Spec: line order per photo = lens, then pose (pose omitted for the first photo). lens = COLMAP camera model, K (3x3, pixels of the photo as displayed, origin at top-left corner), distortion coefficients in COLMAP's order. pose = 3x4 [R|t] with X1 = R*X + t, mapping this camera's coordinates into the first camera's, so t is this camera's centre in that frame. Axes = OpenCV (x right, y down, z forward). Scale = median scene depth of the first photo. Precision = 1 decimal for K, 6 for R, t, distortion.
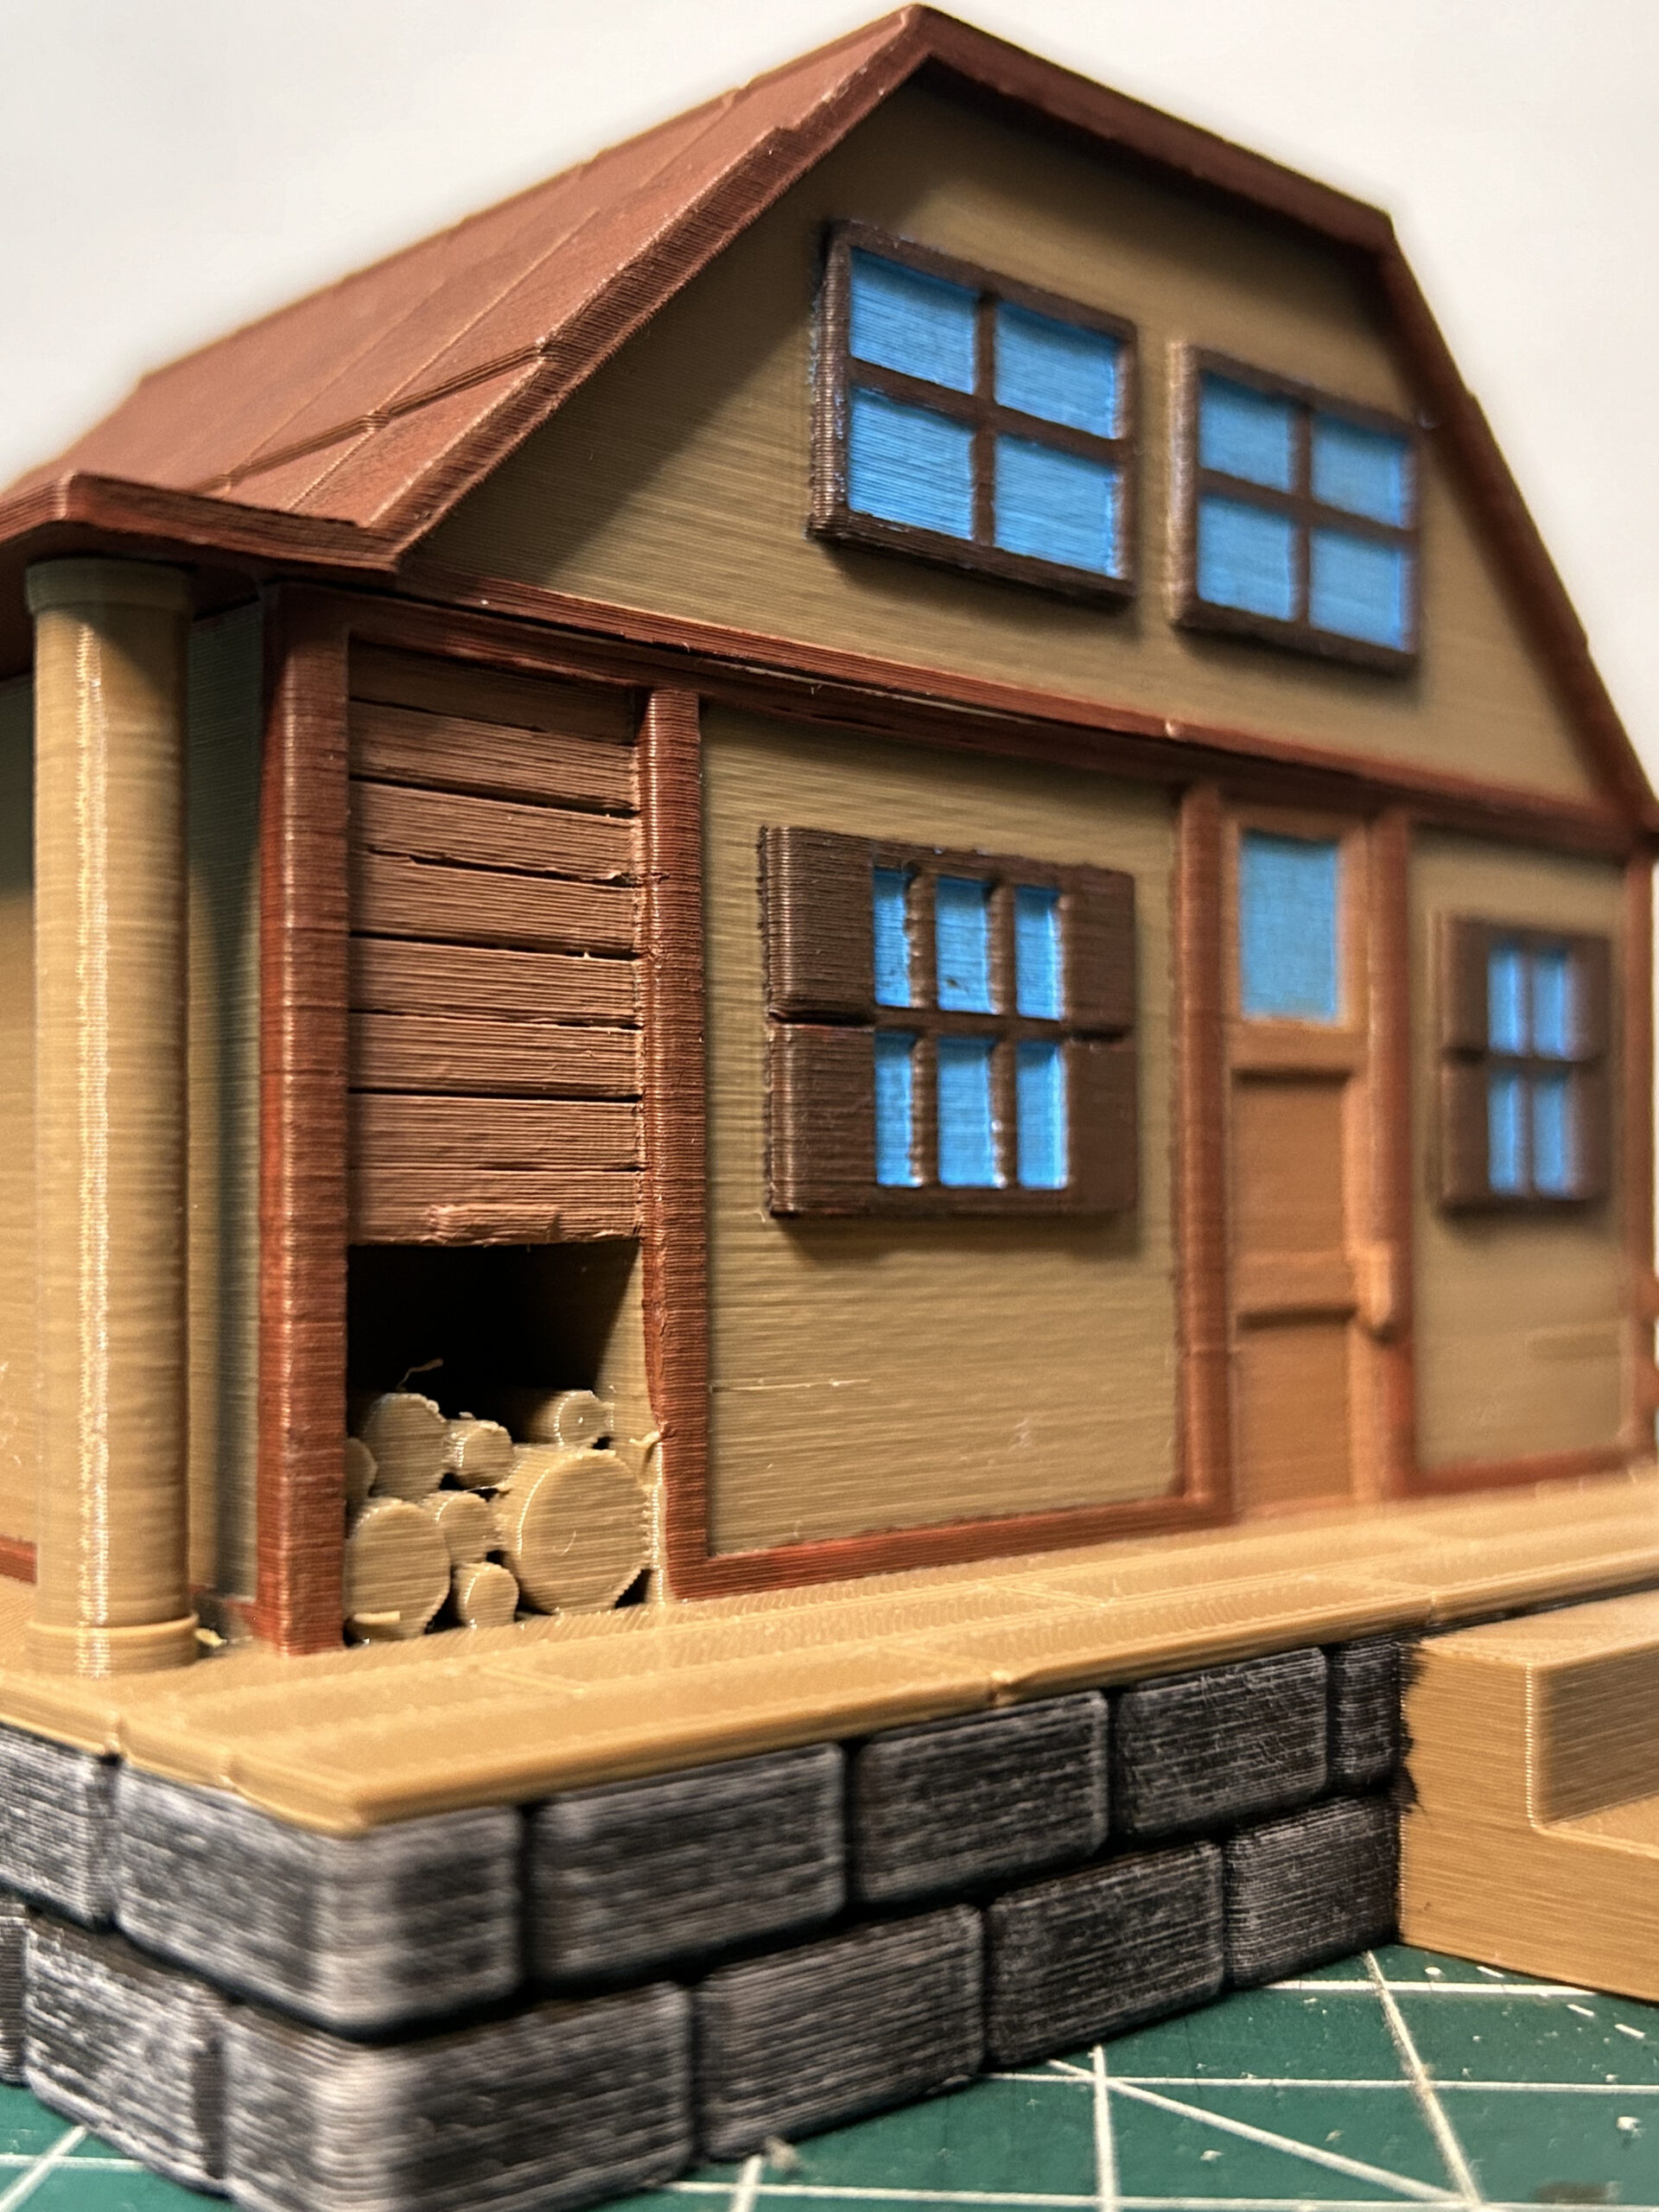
lens RADIAL K [[2556.6, 0, 830.2], [0, 2556.6, 1180.1], [0, 0, 1]] dist [0.178599, -1.000714]
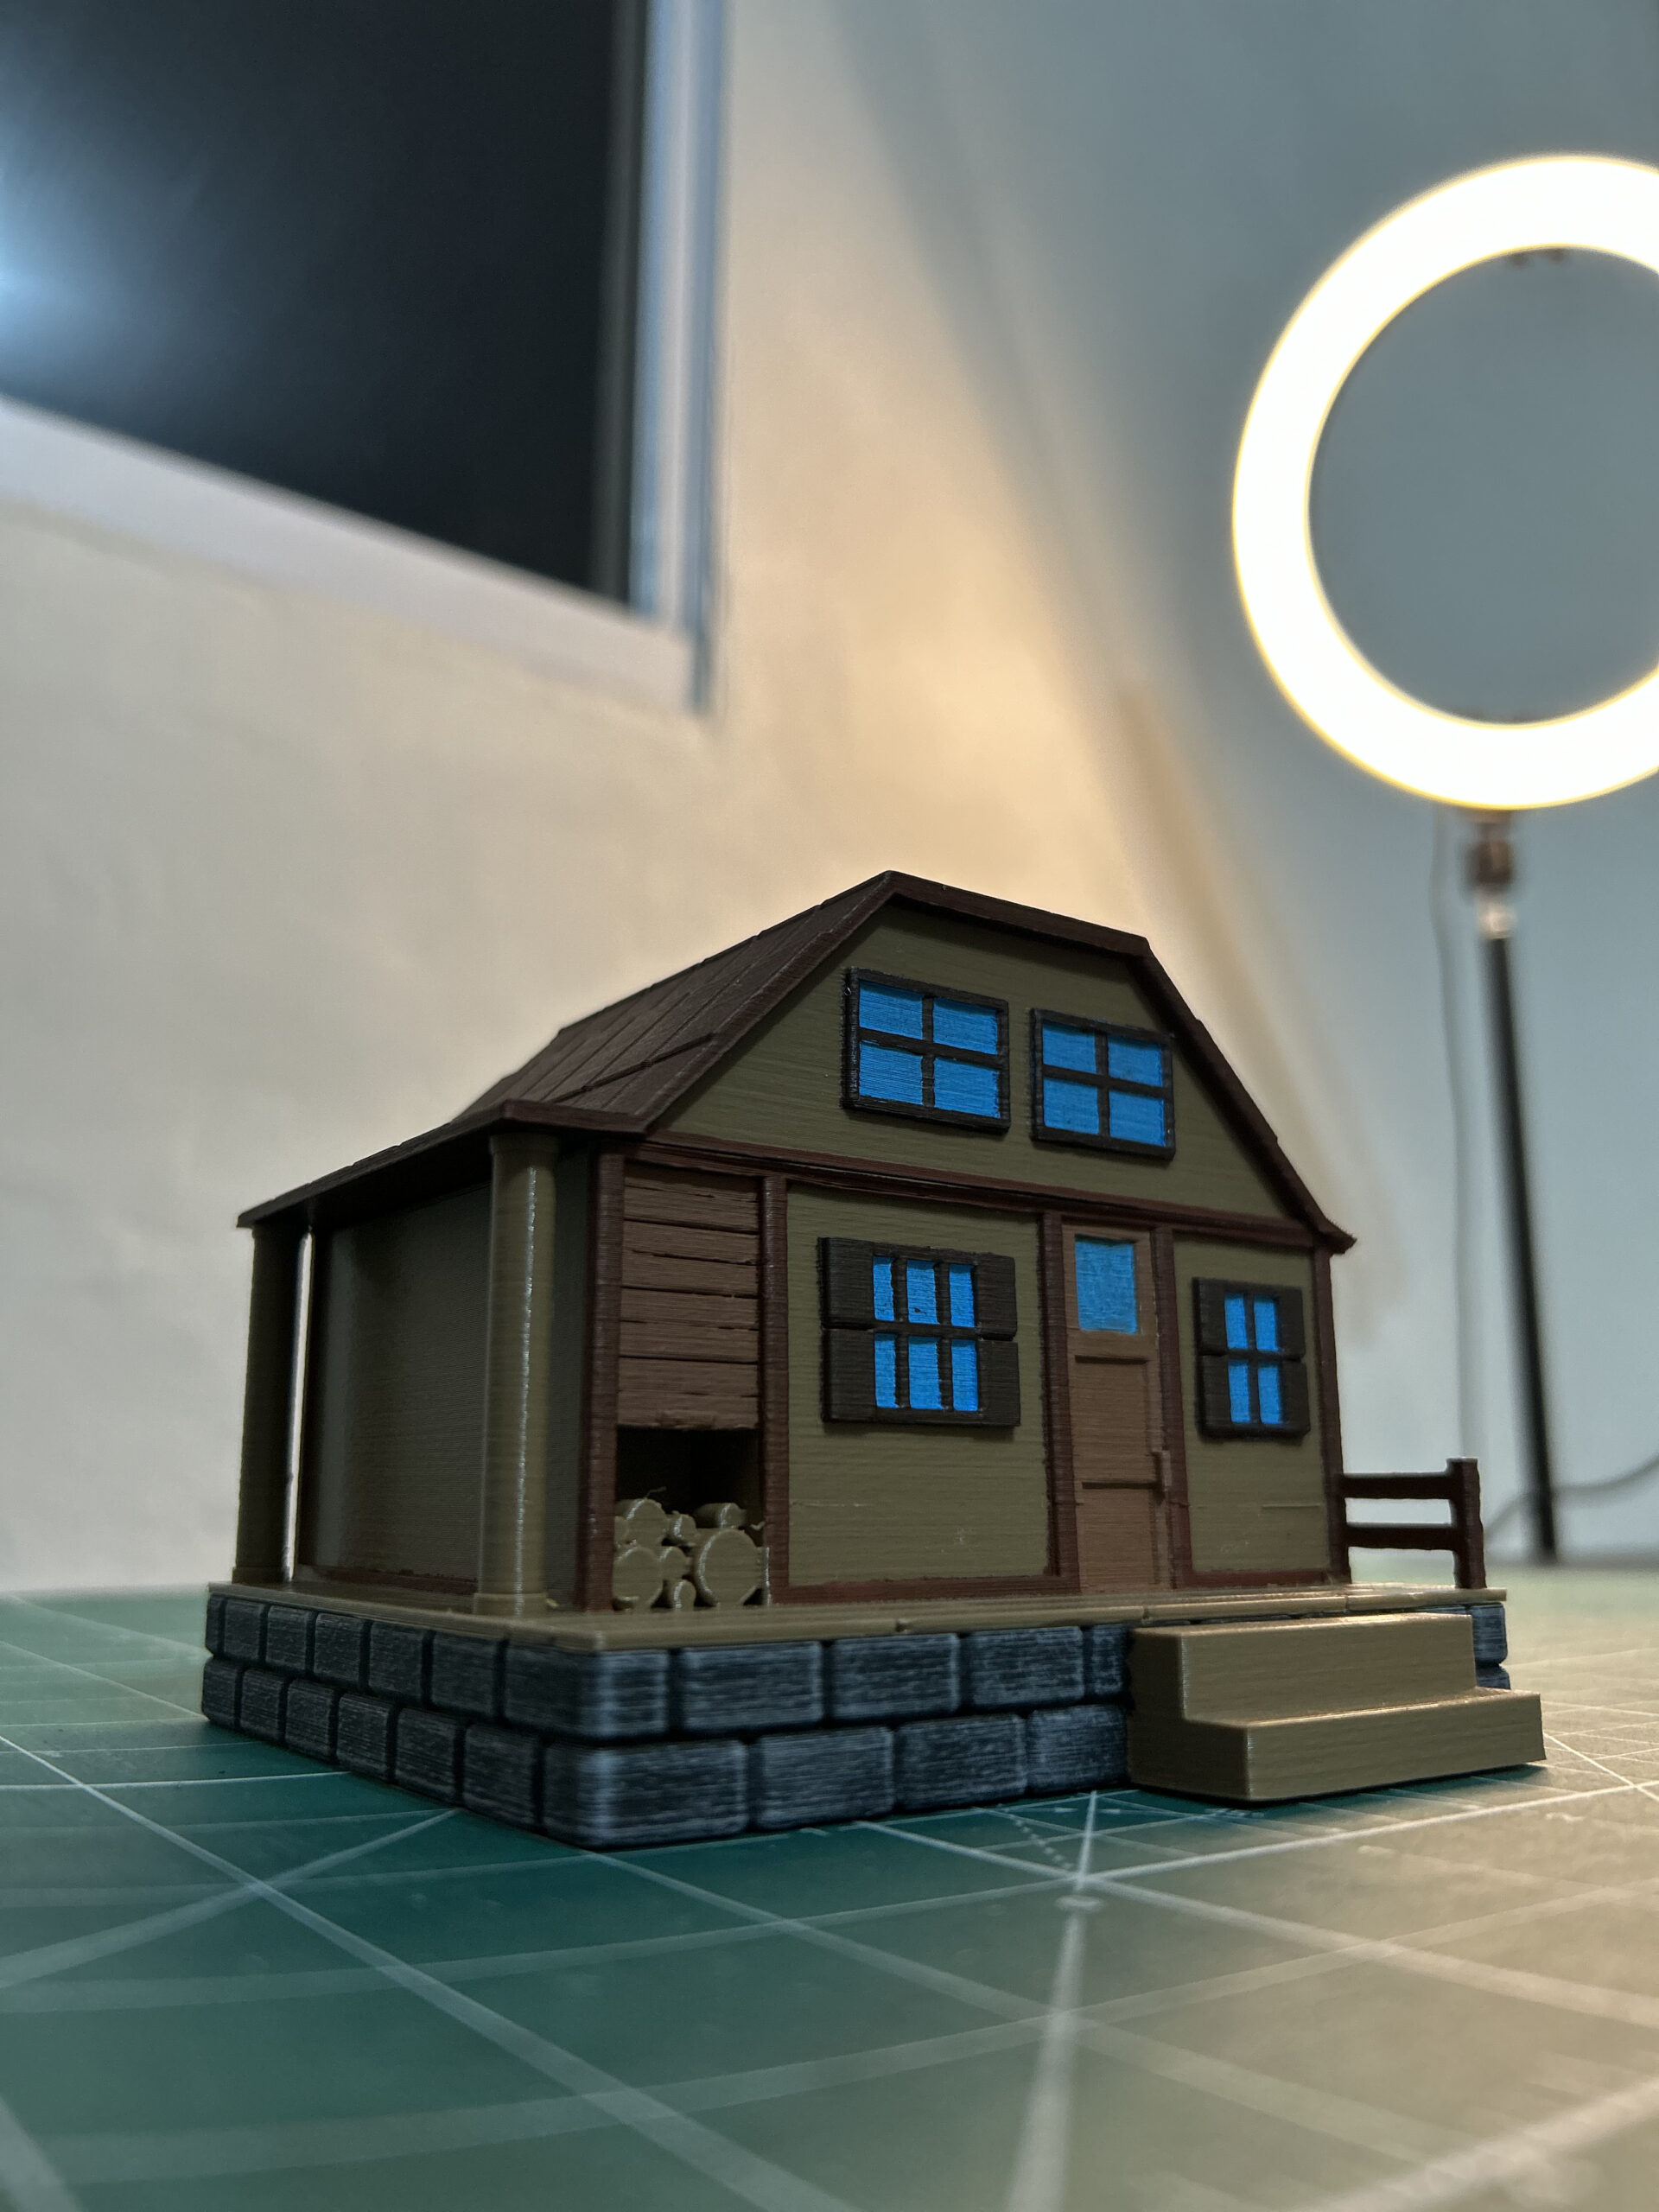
lens RADIAL K [[1763.2, 0, 829.5], [0, 1763.2, 1106.0], [0, 0, 1]] dist [-0.045072, -0.002265]
pose [[0.992382, -0.025373, -0.120557, 0.176003], [-0.000755, 0.977292, -0.211894, 0.072913], [0.123195, 0.210371, 0.969828, -0.492148]]
